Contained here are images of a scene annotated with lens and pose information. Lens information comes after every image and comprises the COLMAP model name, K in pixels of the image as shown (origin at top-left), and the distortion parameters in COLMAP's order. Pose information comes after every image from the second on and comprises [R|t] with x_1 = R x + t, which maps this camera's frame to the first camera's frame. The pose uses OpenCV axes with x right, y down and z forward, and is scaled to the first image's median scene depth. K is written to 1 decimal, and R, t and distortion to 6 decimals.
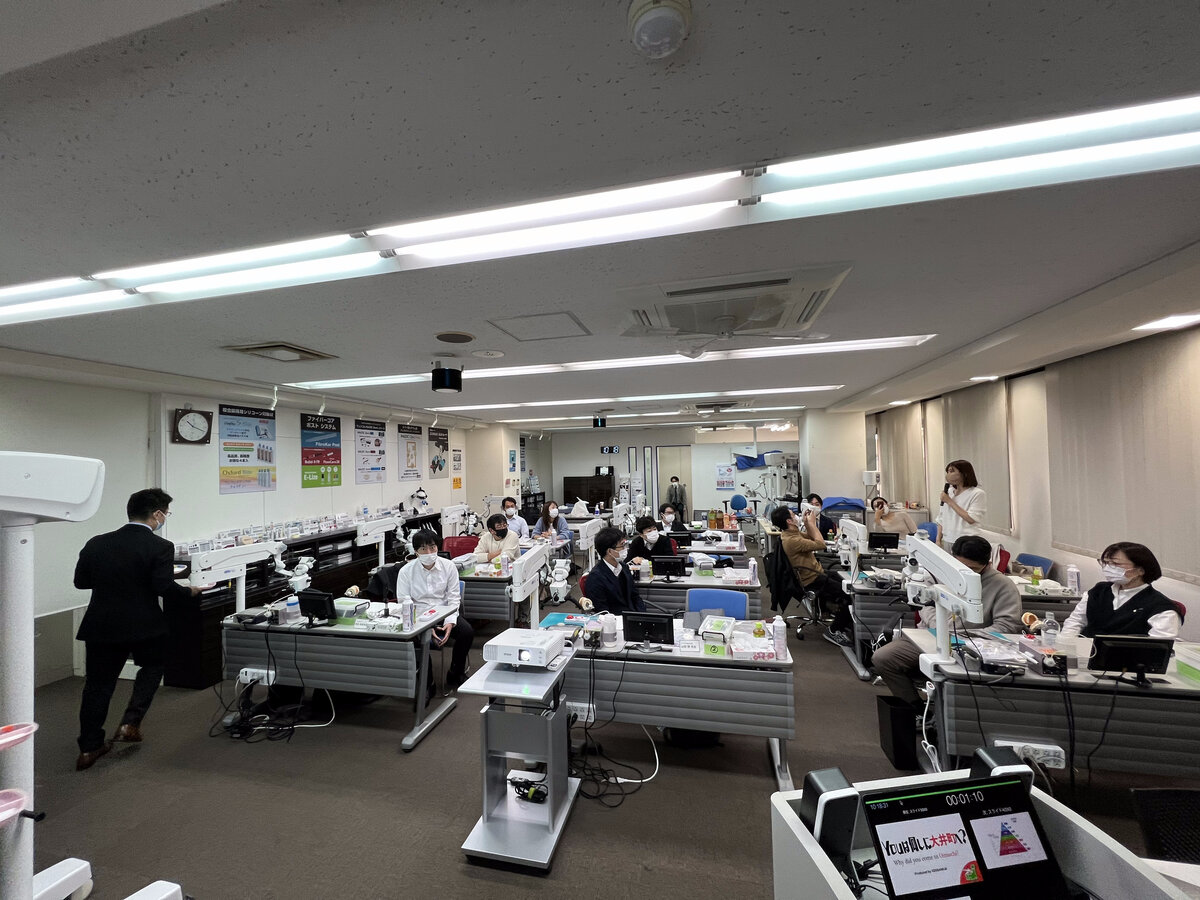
lens RADIAL K [[481.7, 0, 598.9], [0, 481.7, 450.6], [0, 0, 1]] dist [0.003303, 0.000185]
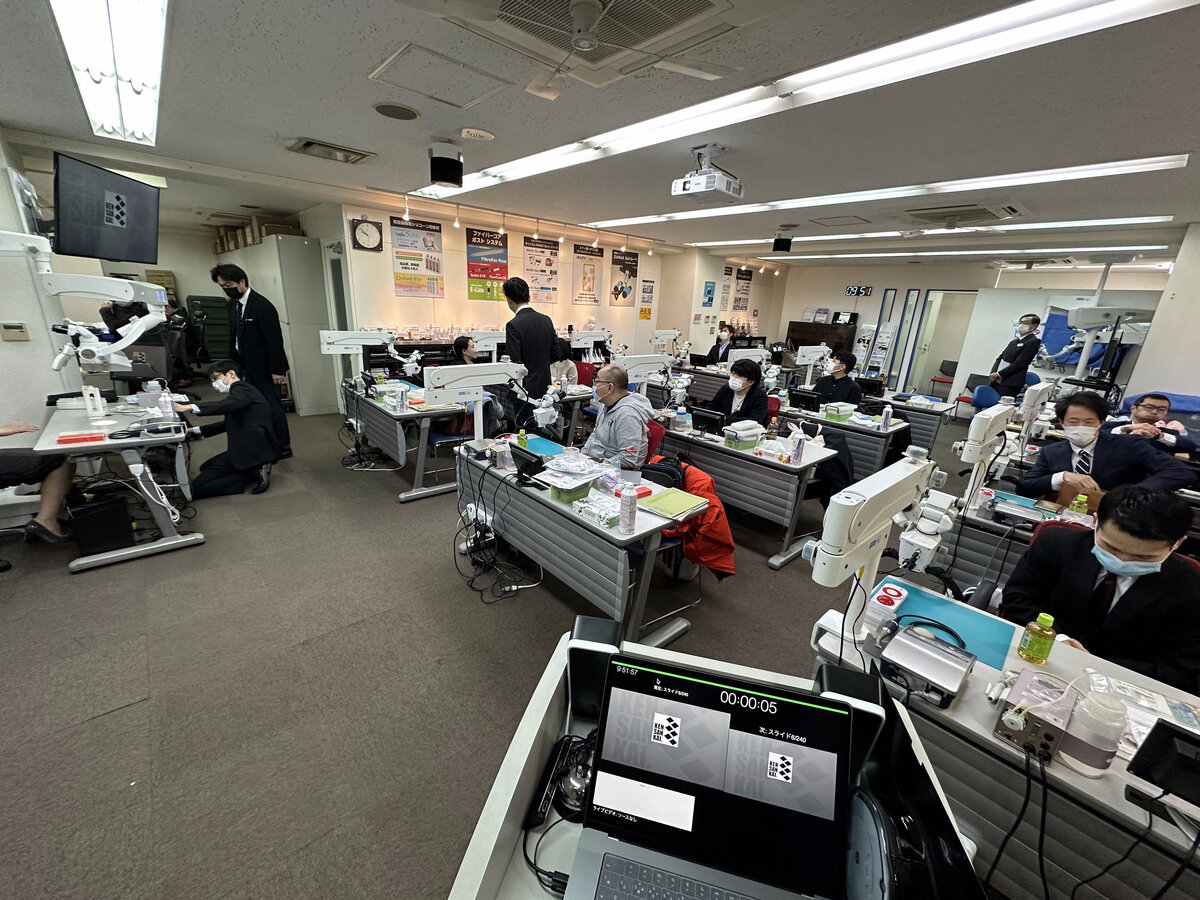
lens RADIAL K [[481.5, 0, 612.4], [0, 481.5, 474.8], [0, 0, 1]] dist [-0.004593, 0.000314]
pose [[0.833524, 0.241622, -0.496847, 0.770338], [-0.053040, 0.930139, 0.363356, 0.070408], [0.549932, -0.276513, 0.788109, 0.342802]]
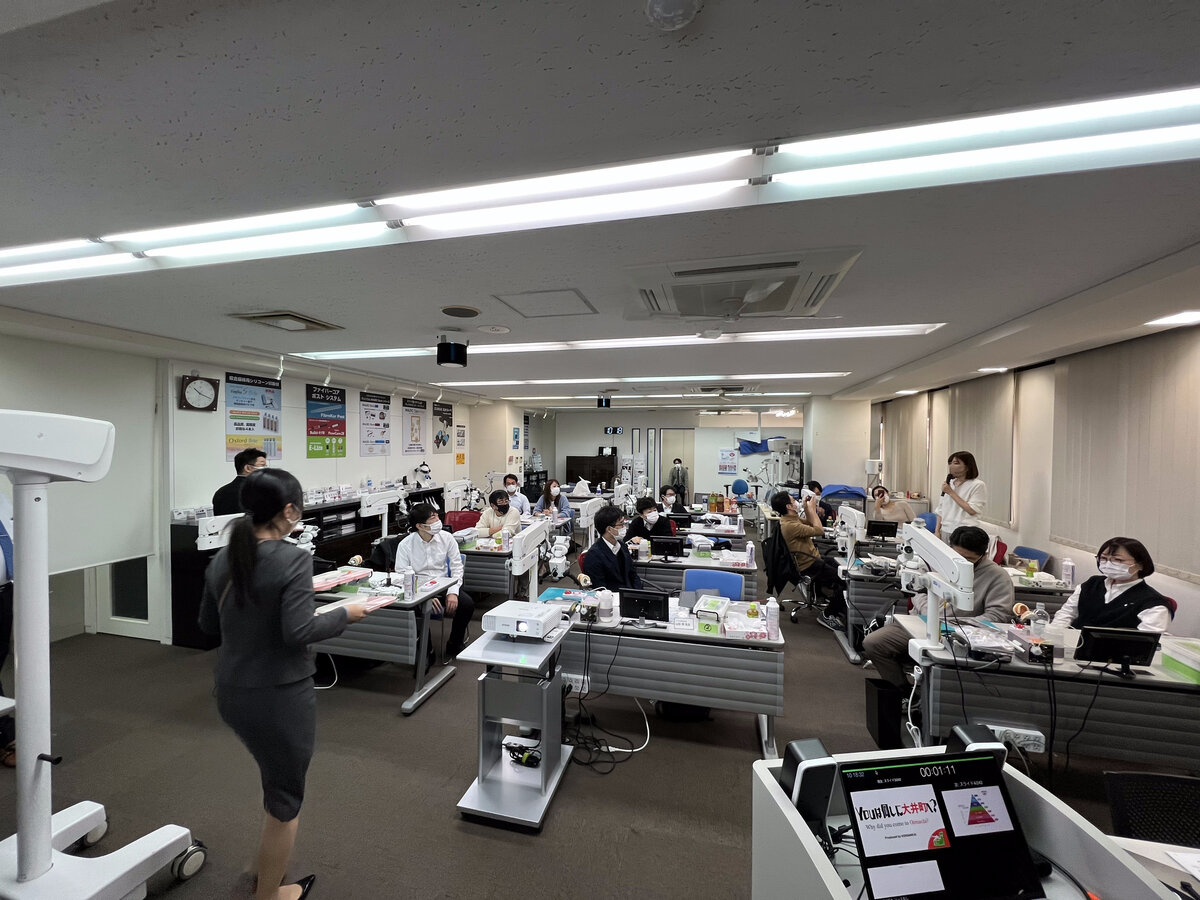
lens RADIAL K [[481.7, 0, 598.4], [0, 481.7, 450.2], [0, 0, 1]] dist [0.003303, 0.000185]
pose [[0.999449, 0.032311, -0.007607, 0.002168], [-0.031983, 0.998695, 0.039825, 0.002306], [0.008883, -0.039560, 0.999178, -0.005062]]
